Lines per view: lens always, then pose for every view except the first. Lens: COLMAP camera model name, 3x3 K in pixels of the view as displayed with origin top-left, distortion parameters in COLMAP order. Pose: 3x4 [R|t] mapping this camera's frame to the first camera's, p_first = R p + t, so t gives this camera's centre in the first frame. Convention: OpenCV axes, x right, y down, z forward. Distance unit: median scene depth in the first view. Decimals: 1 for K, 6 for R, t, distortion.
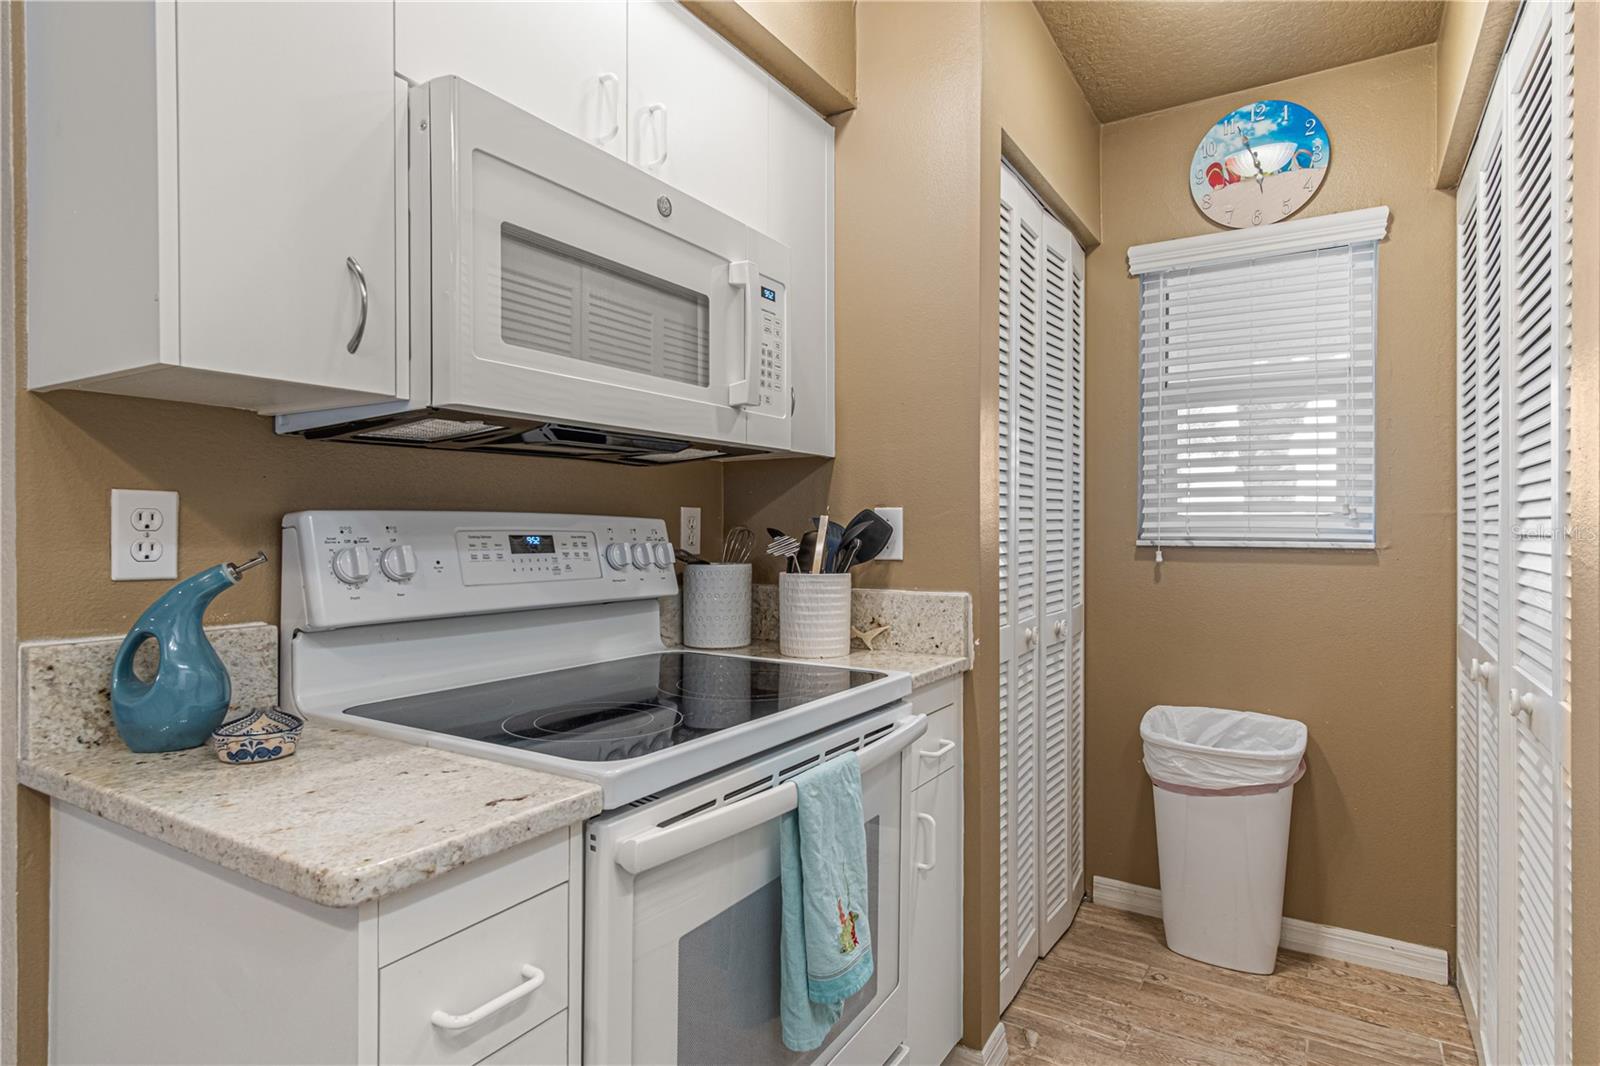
lens RADIAL K [[852.9, 0, 802.7], [0, 852.9, 524.0], [0, 0, 1]] dist [0.016086, -0.001505]
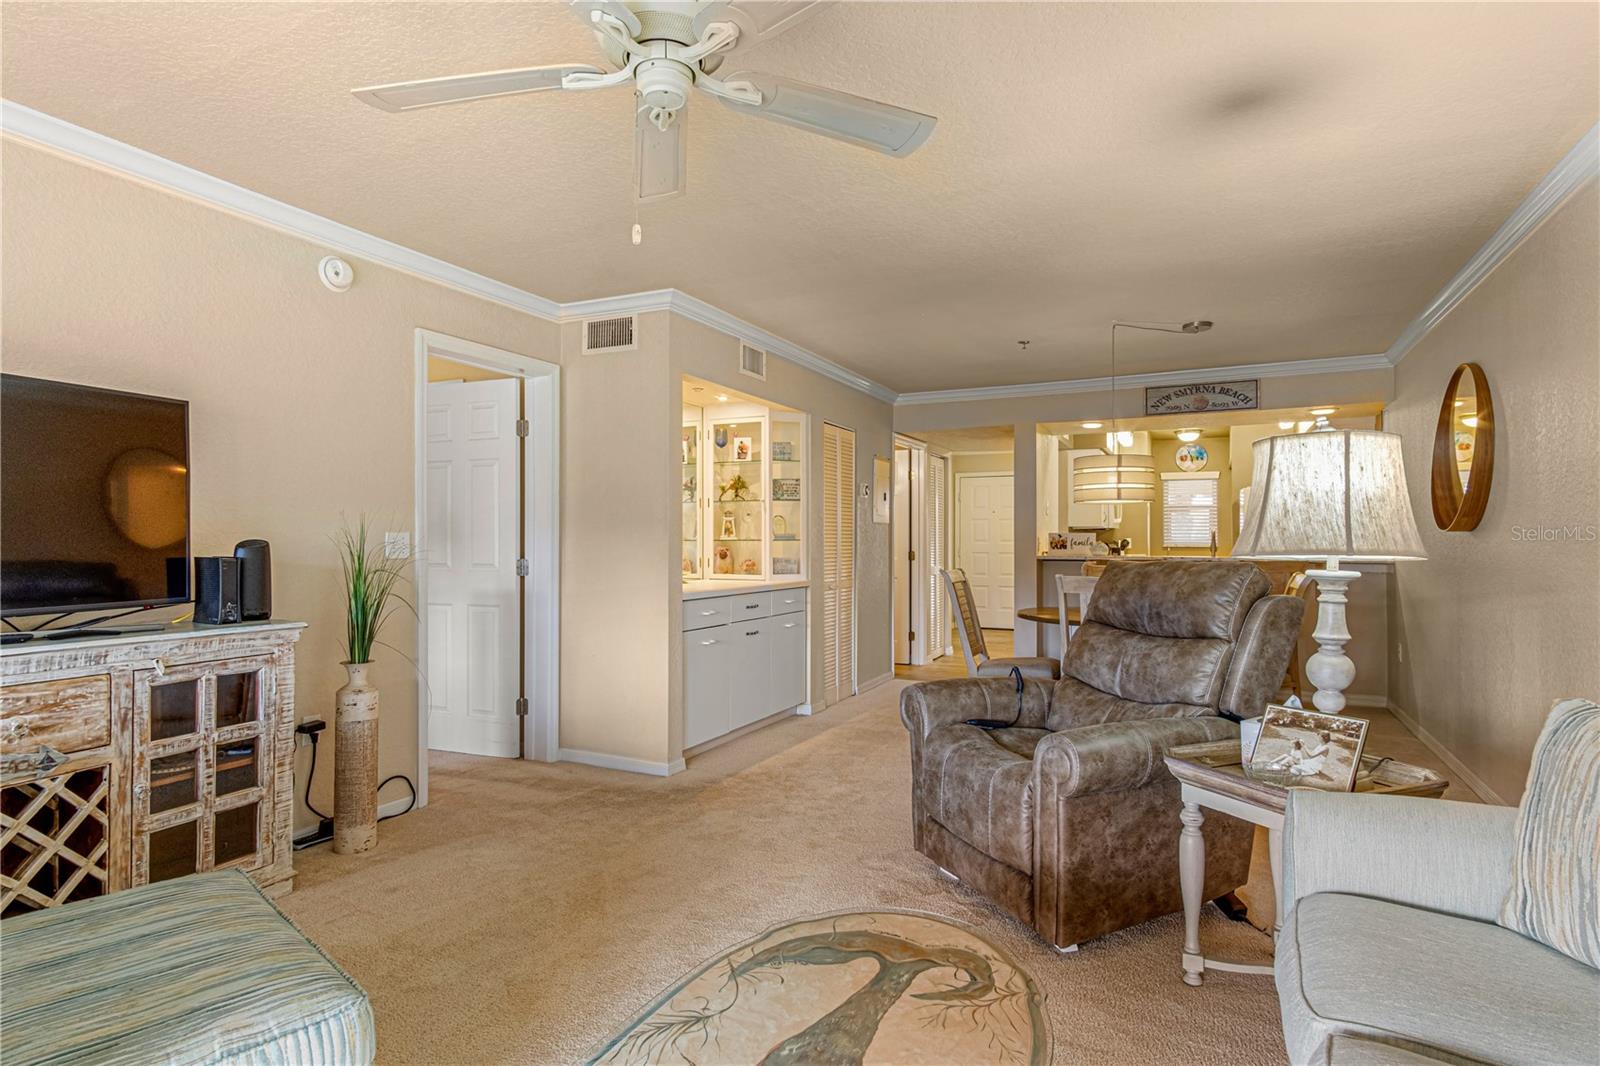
lens RADIAL K [[852.9, 0, 802.7], [0, 852.9, 524.0], [0, 0, 1]] dist [0.016086, -0.001505]
pose [[0.992869, -0.000485, 0.119211, -2.448042], [0.002863, 0.999800, -0.019781, -0.009568], [-0.119178, 0.019982, 0.992672, -3.856541]]
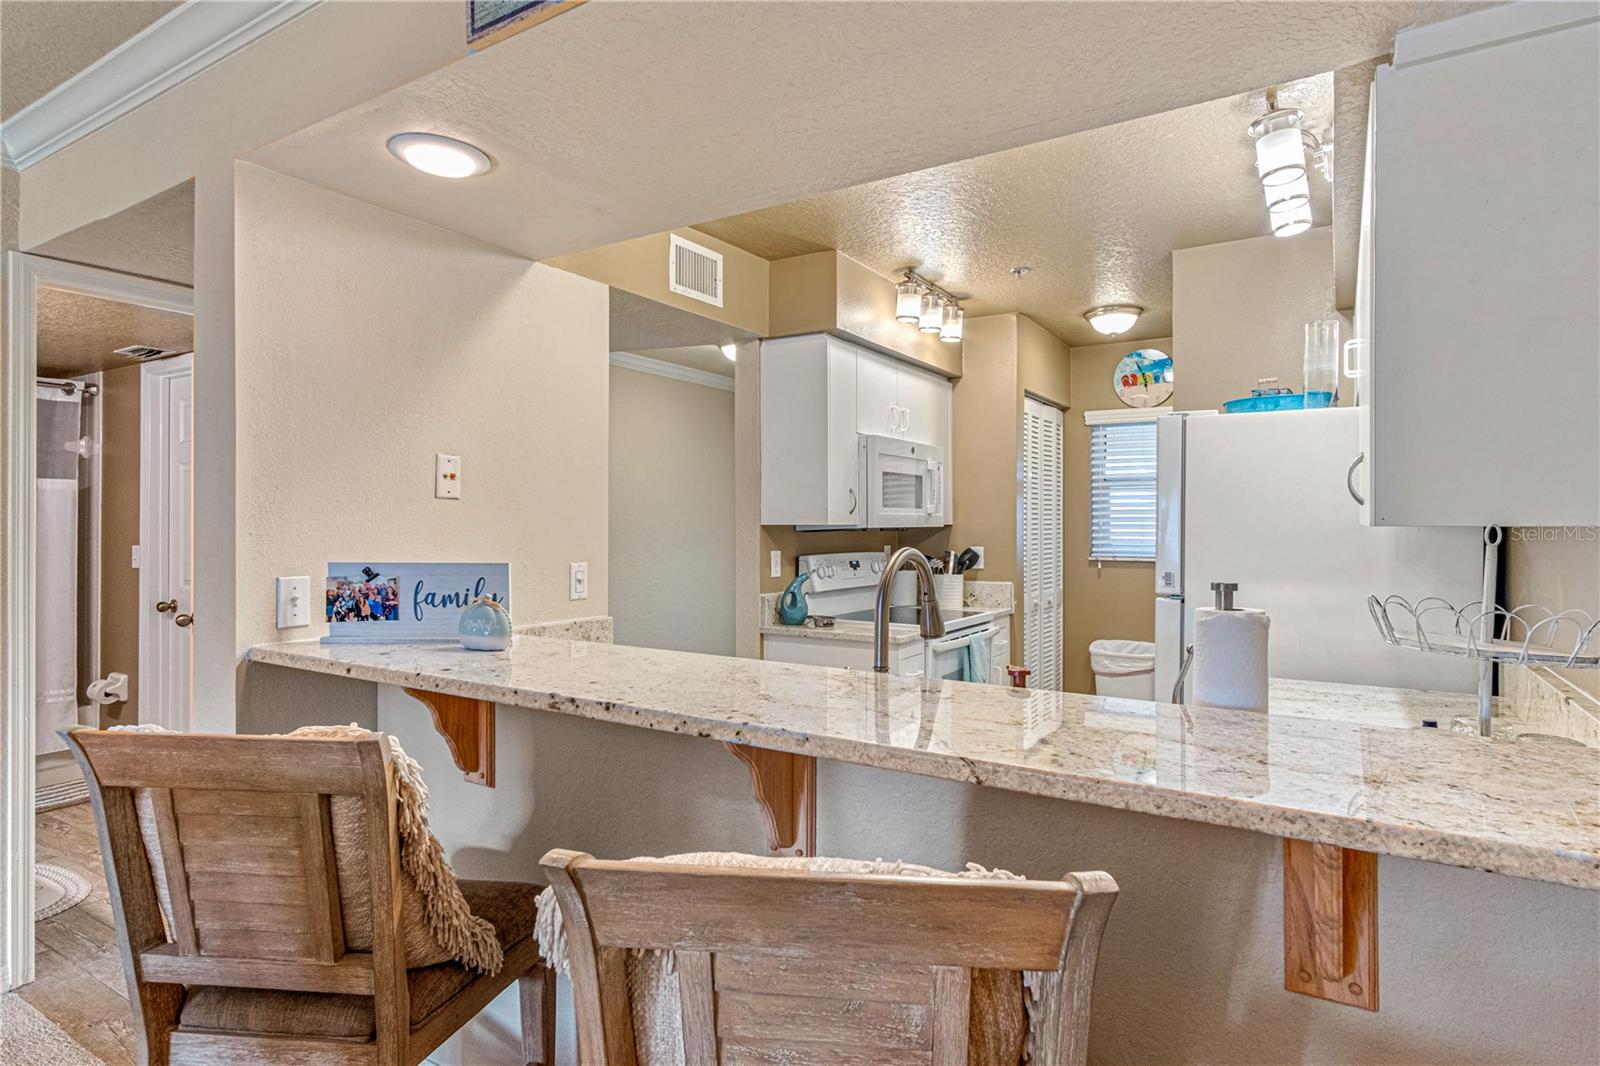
lens RADIAL K [[847.5, 0, 809.4], [0, 847.5, 522.9], [0, 0, 1]] dist [0.039927, -0.000455]
pose [[0.999977, -0.001818, 0.006566, -0.384421], [0.001814, 0.999998, 0.000612, -0.088486], [-0.006567, -0.000600, 0.999978, -1.369794]]
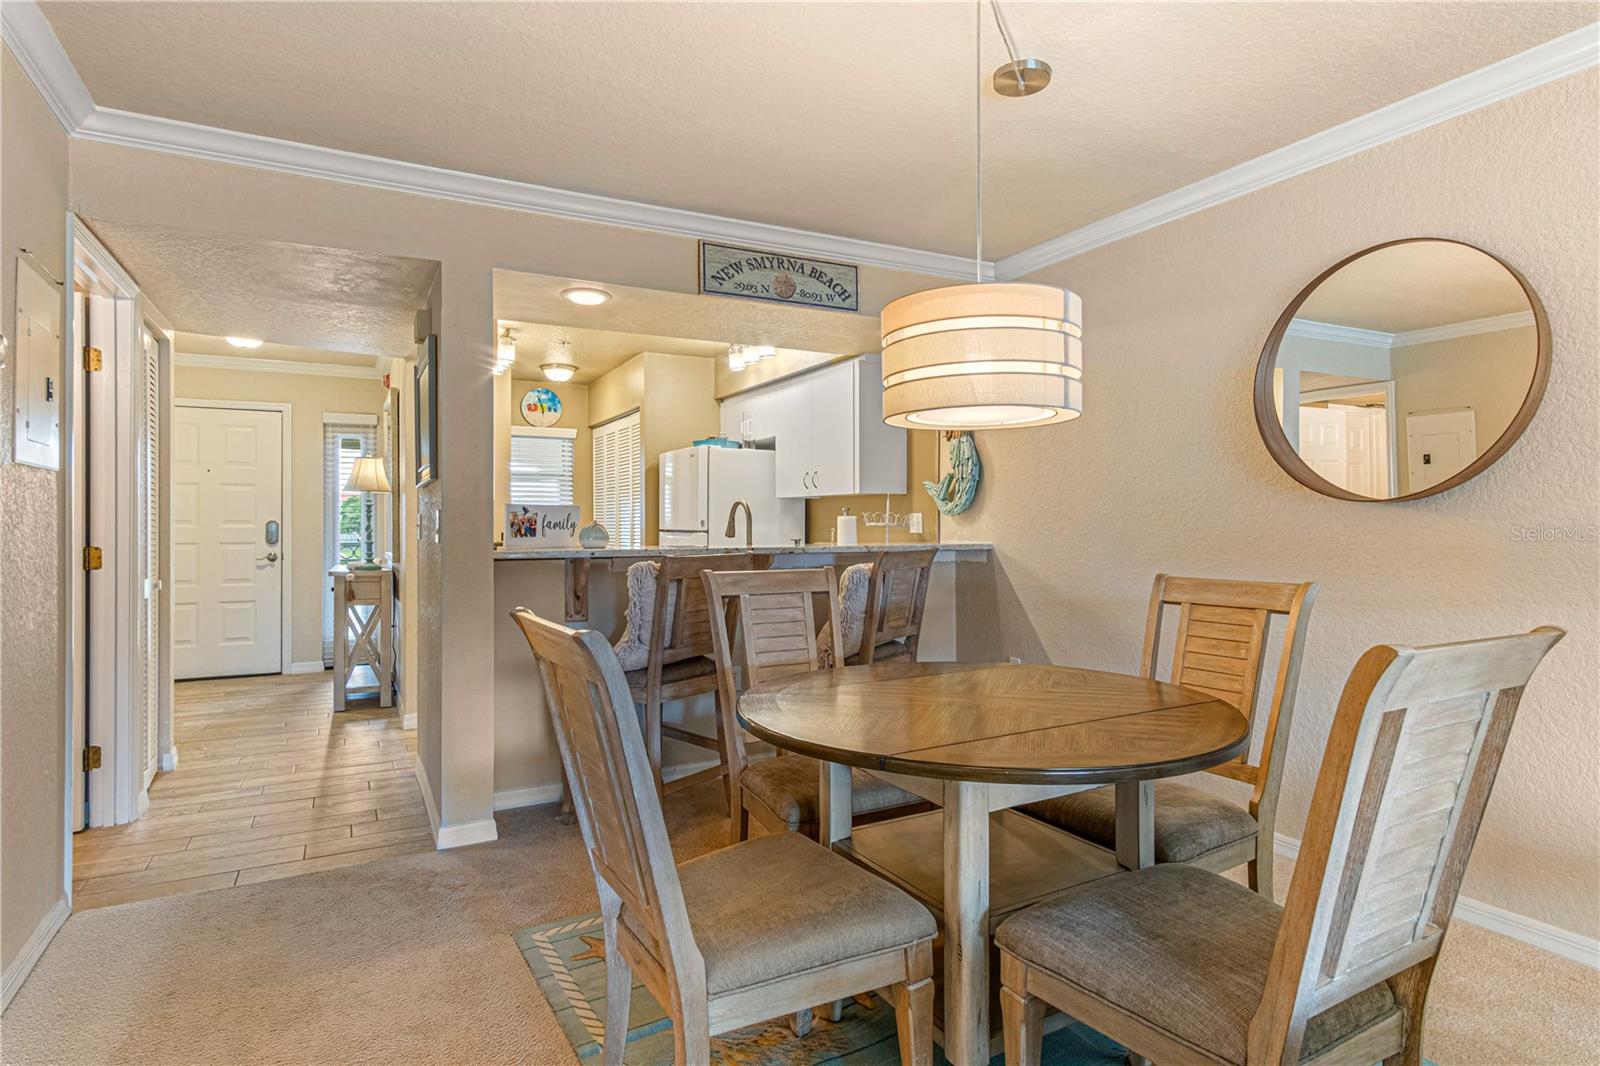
lens RADIAL K [[852.9, 0, 802.7], [0, 852.9, 524.0], [0, 0, 1]] dist [0.016086, -0.001505]
pose [[0.491080, -0.005888, 0.871095, -2.210170], [0.003791, 0.999982, 0.004622, -0.004404], [-0.871106, 0.001032, 0.491093, -1.746991]]
